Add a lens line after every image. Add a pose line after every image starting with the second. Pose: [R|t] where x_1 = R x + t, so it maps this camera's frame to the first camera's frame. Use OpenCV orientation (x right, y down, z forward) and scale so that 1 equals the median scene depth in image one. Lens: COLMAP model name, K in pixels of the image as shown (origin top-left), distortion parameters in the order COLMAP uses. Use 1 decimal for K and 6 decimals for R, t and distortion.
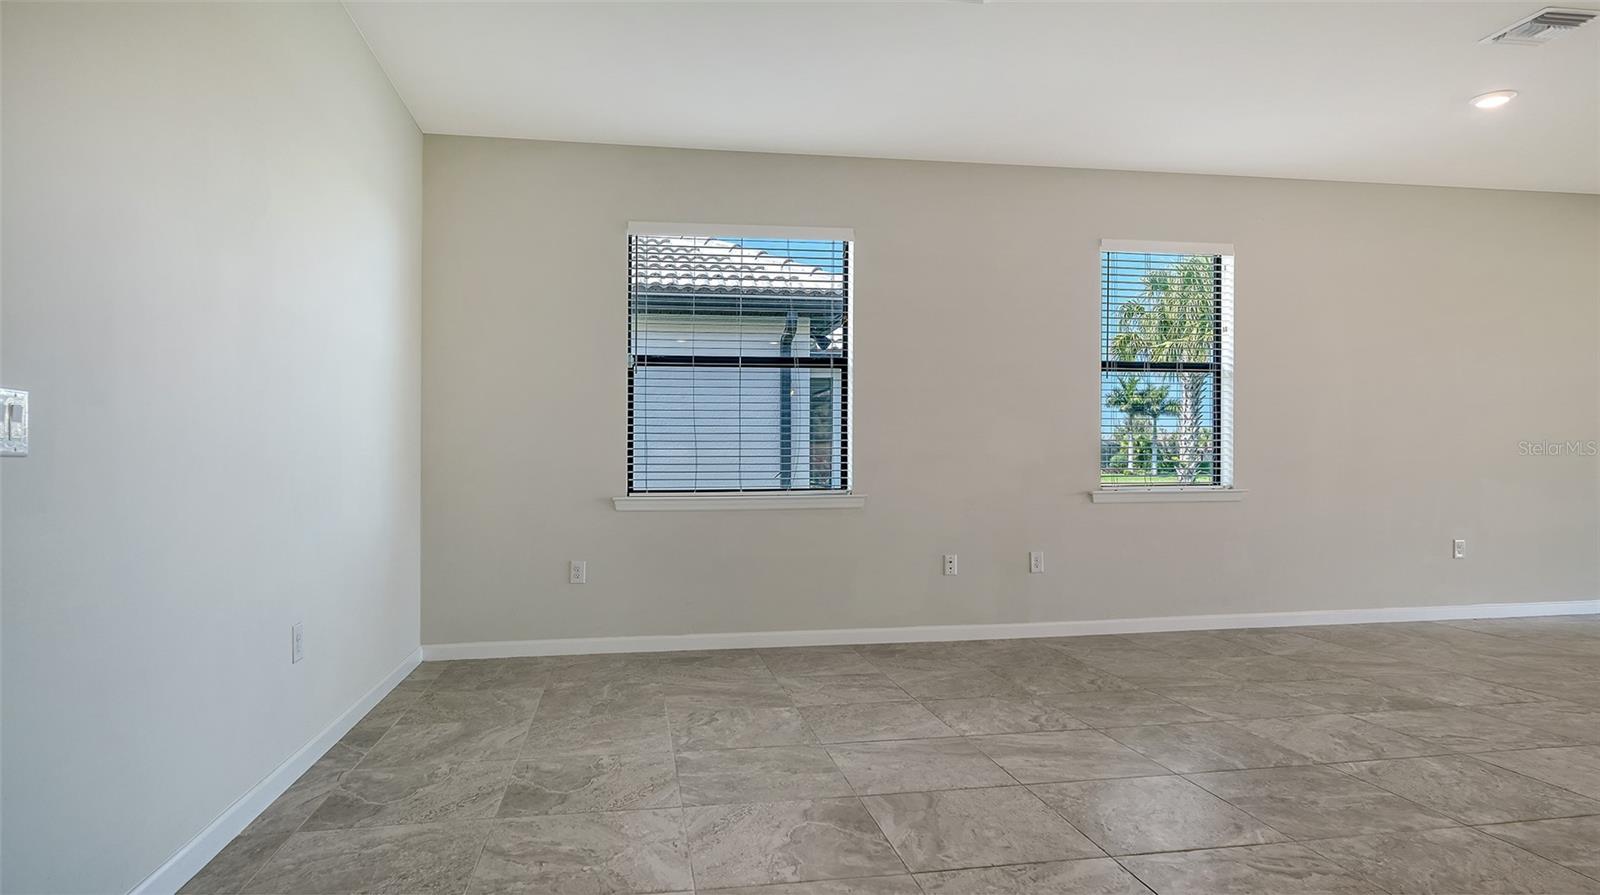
lens RADIAL K [[913.4, 0, 776.3], [0, 913.4, 466.6], [0, 0, 1]] dist [-0.004057, 0.002014]
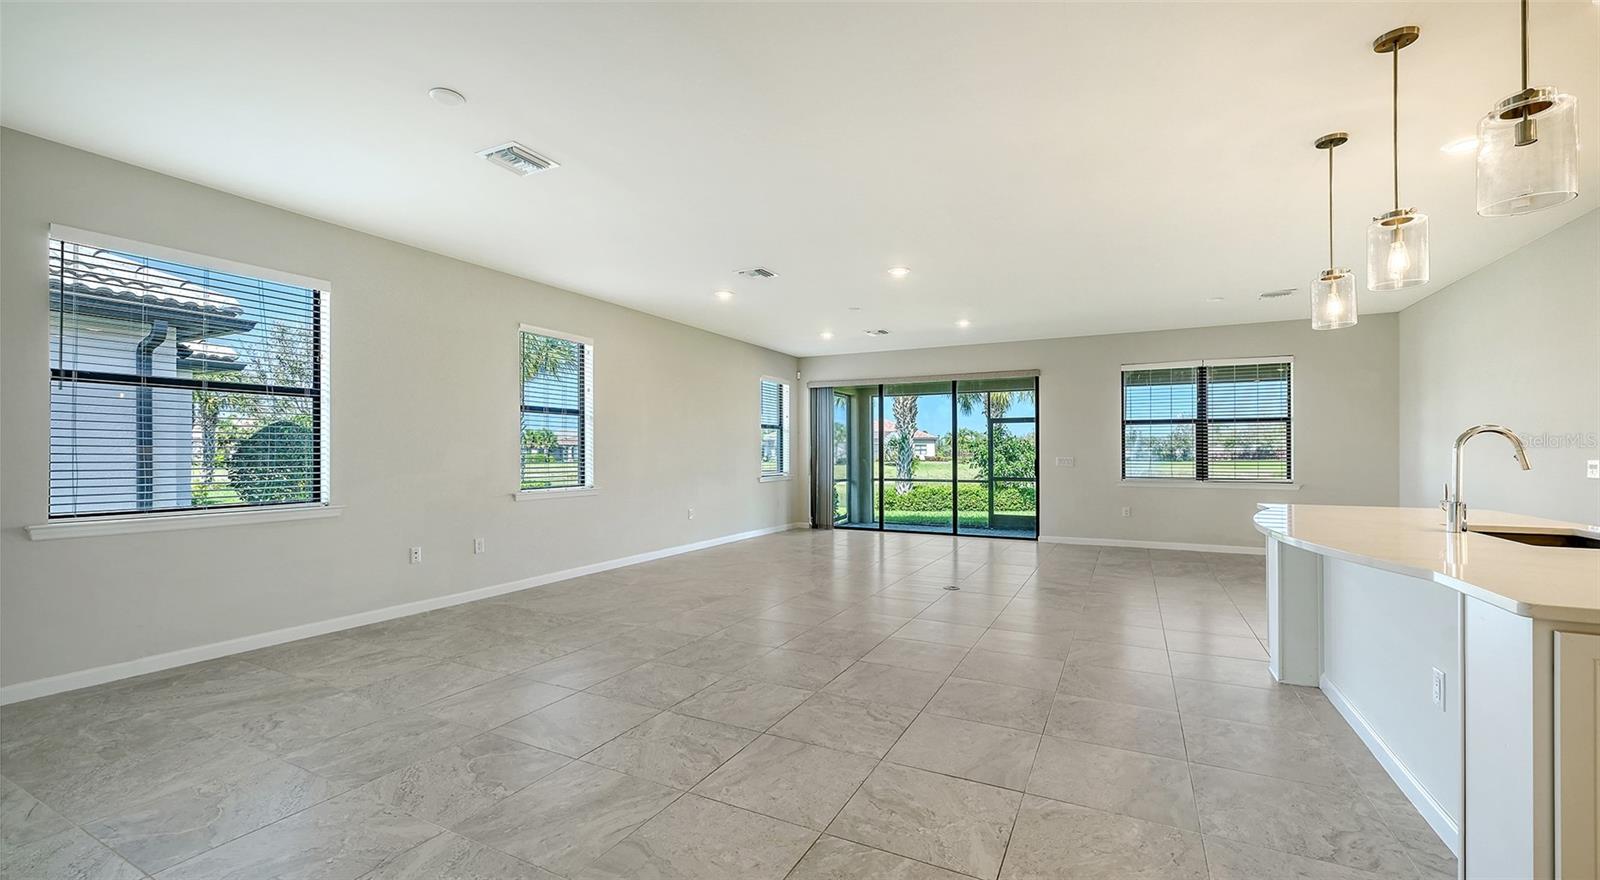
lens RADIAL K [[643.3, 0, 800.3], [0, 643.3, 445.4], [0, 0, 1]] dist [0.001133, -0.000137]
pose [[0.596542, 0.014727, 0.802447, -0.319000], [-0.000761, 0.999842, -0.017784, -0.048088], [-0.802581, 0.009999, 0.596459, 0.010913]]
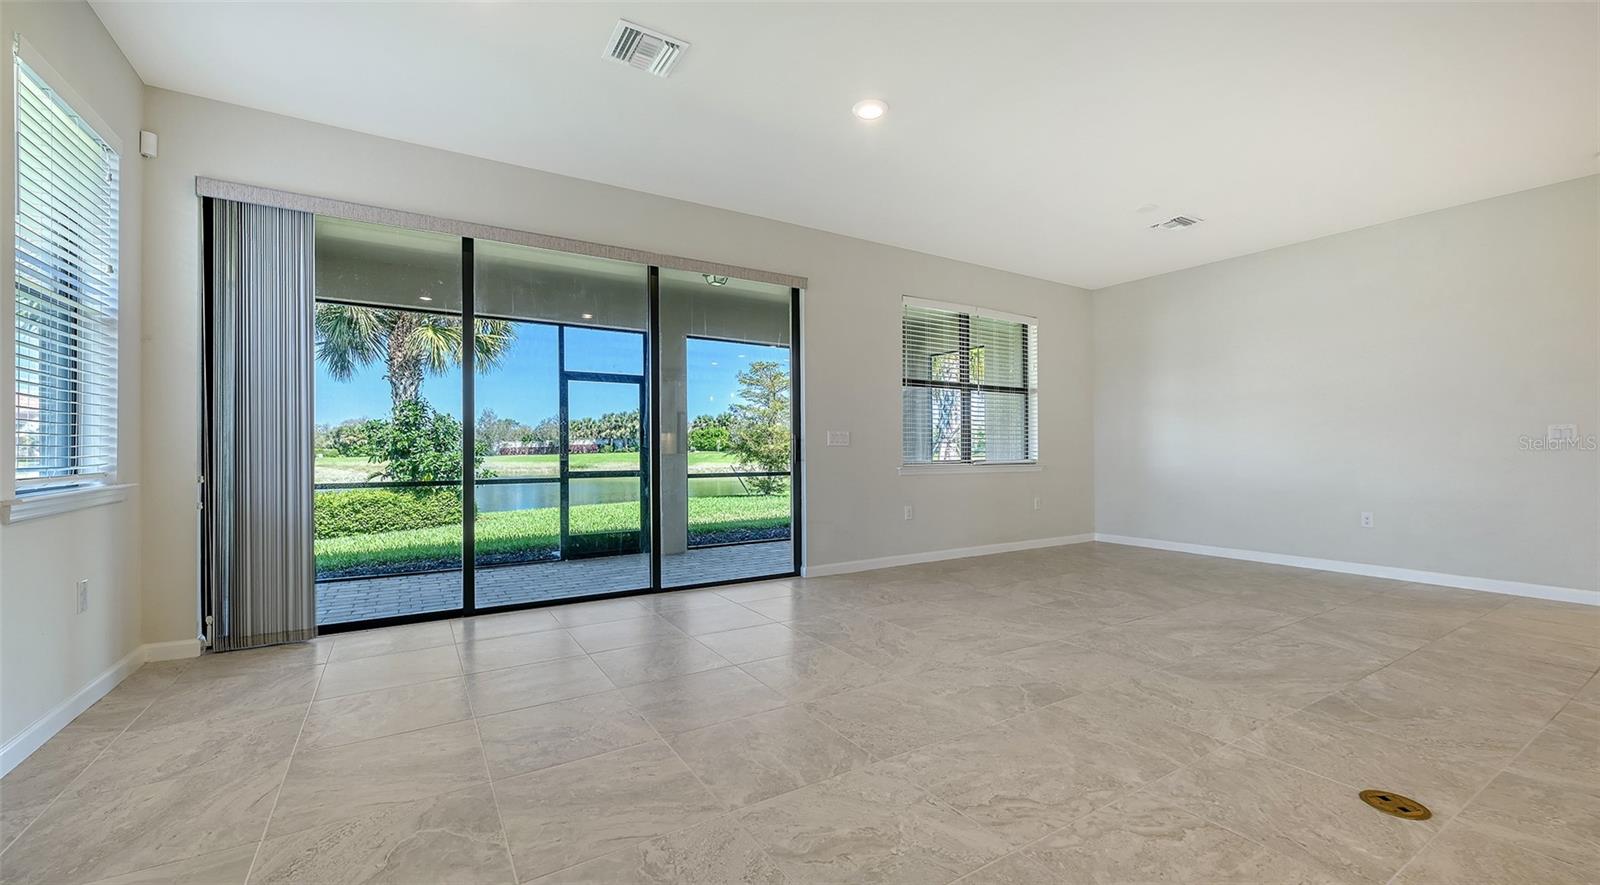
lens RADIAL K [[641.7, 0, 801.6], [0, 641.7, 441.8], [0, 0, 1]] dist [0.003654, -0.001227]
pose [[-0.379931, 0.015577, 0.924884, 0.859418], [0.006321, 0.999879, -0.014243, -0.004613], [-0.924993, 0.000435, -0.379983, 1.236442]]
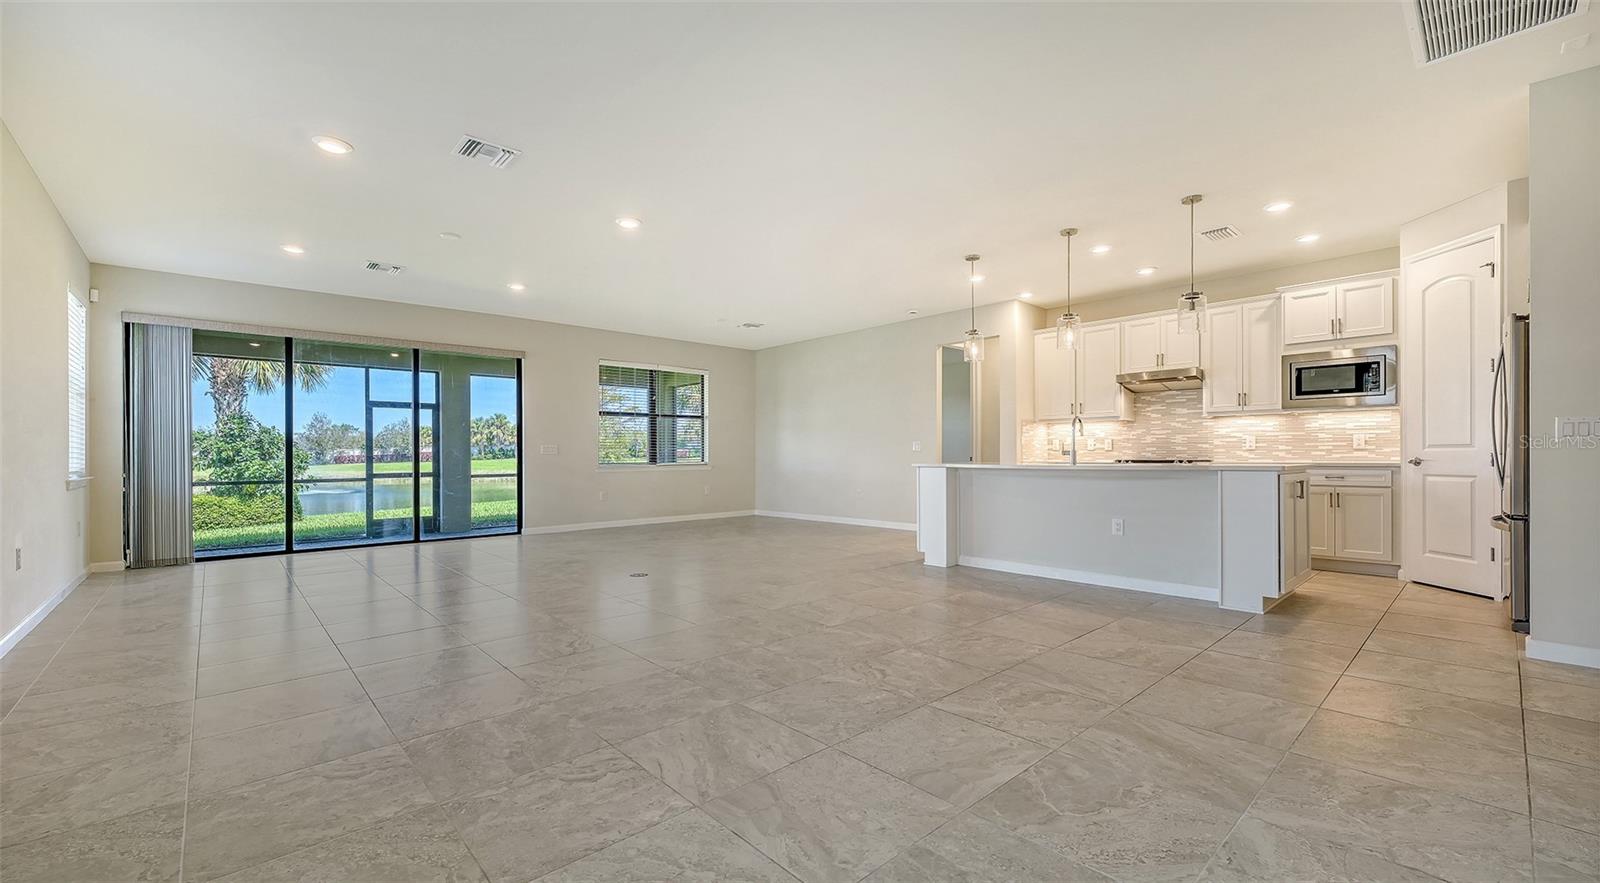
lens RADIAL K [[643.3, 0, 801.8], [0, 643.3, 447.8], [0, 0, 1]] dist [0.001133, -0.000137]
pose [[-0.545135, 0.016950, 0.838177, -0.278551], [0.012226, 0.999850, -0.012268, 0.001086], [-0.838259, 0.003560, -0.545261, 1.118063]]
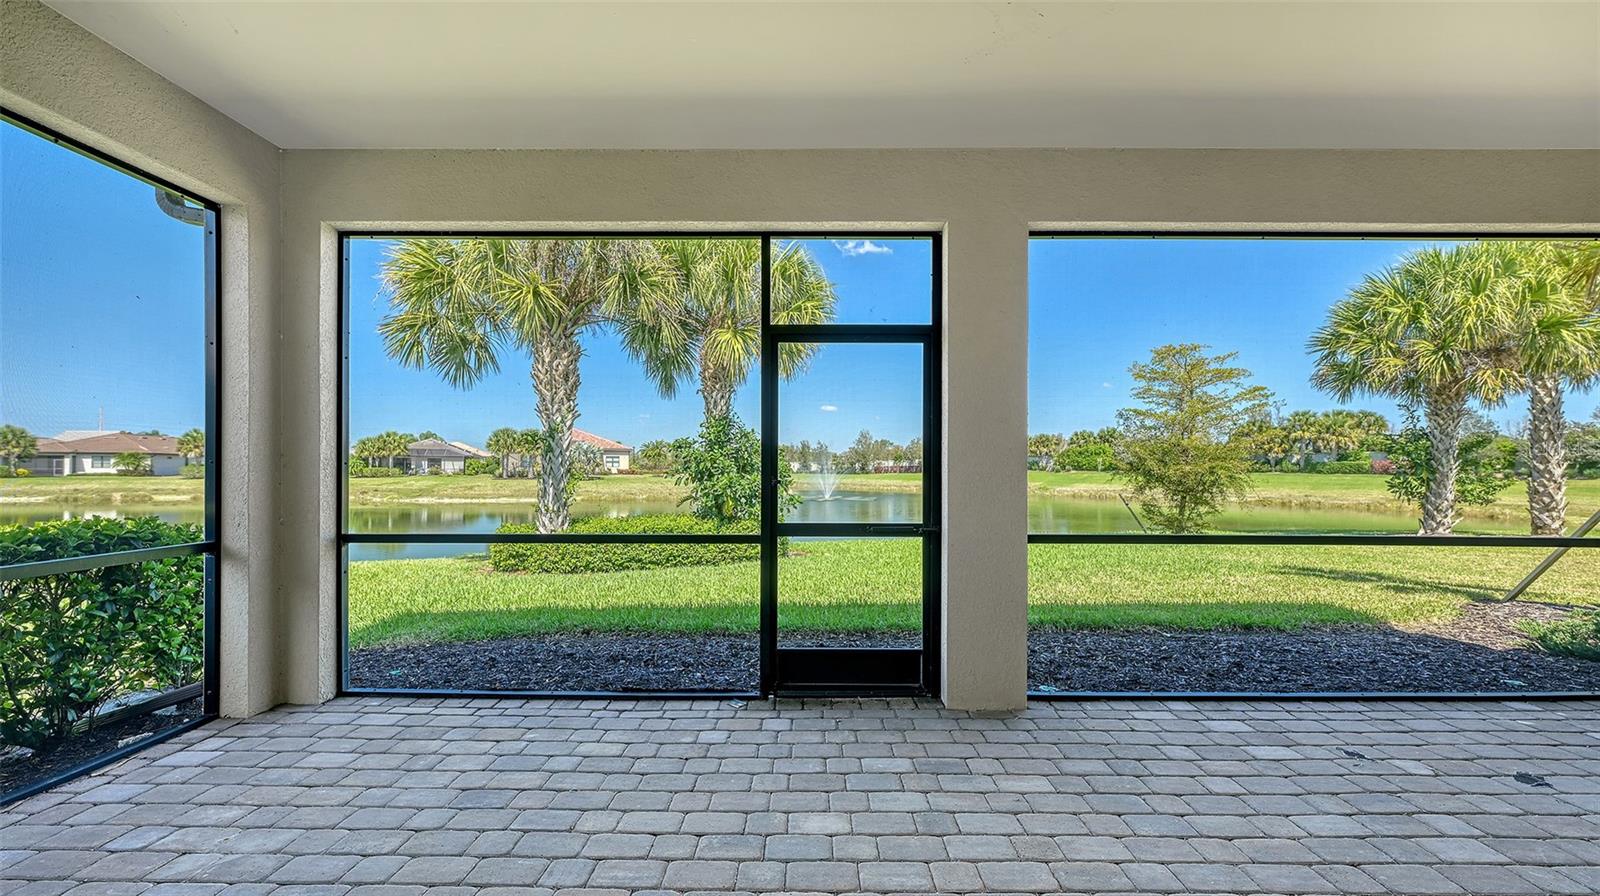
lens RADIAL K [[641.7, 0, 799.5], [0, 641.7, 473.6], [0, 0, 1]] dist [0.003654, -0.001227]
pose [[0.175699, -0.004148, 0.984435, 1.933698], [-0.000858, 0.999990, 0.004367, -0.025235], [-0.984444, -0.001612, 0.175694, 0.955496]]
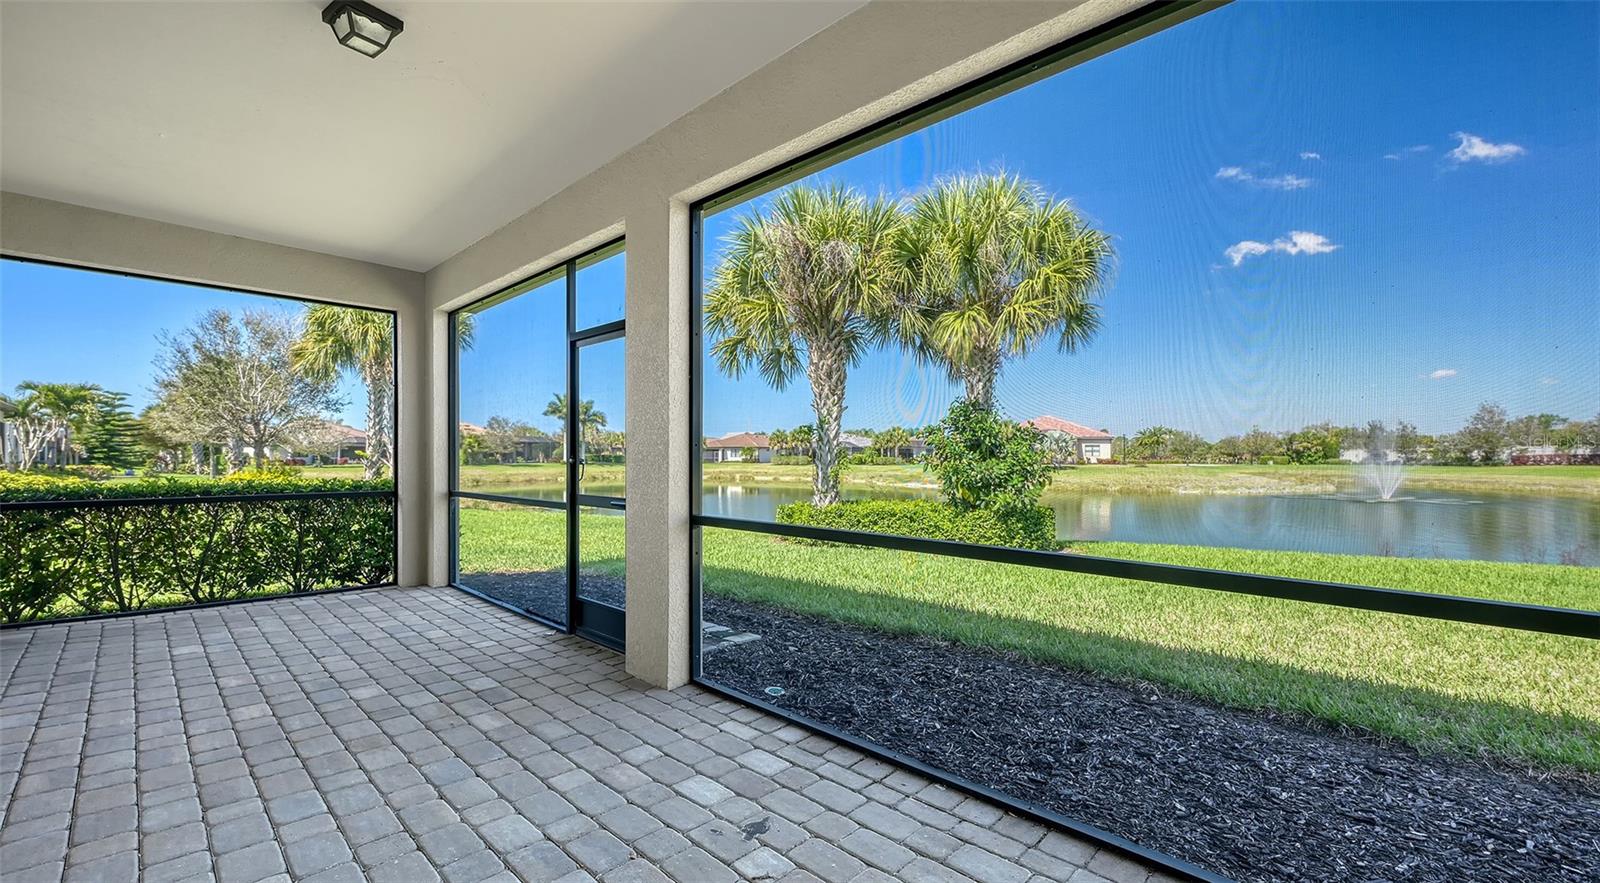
lens RADIAL K [[643.3, 0, 799.7], [0, 643.3, 451.7], [0, 0, 1]] dist [0.001133, -0.000137]
pose [[0.800740, 0.010178, 0.598926, 2.488007], [-0.003898, 0.999923, -0.011781, -0.012506], [-0.599000, 0.007098, 0.800718, -0.037579]]
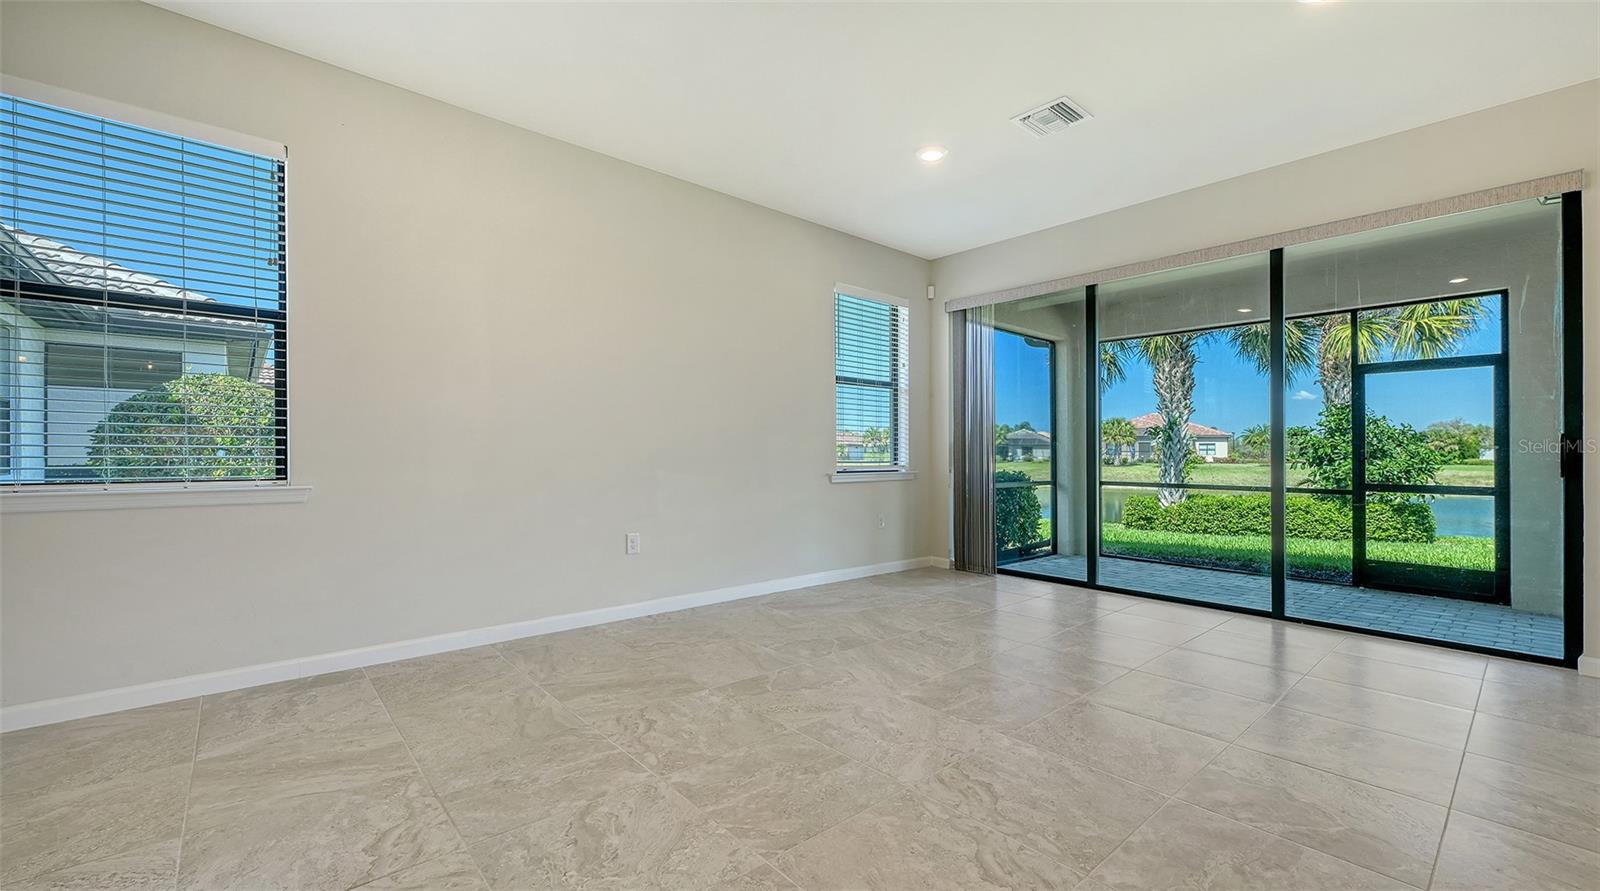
lens RADIAL K [[641.7, 0, 806.9], [0, 641.7, 438.1], [0, 0, 1]] dist [0.003654, -0.001227]
pose [[0.848656, 0.021772, 0.528497, 0.857426], [-0.007998, 0.999566, -0.028335, -0.002049], [-0.528885, 0.019820, 0.848462, 0.535693]]
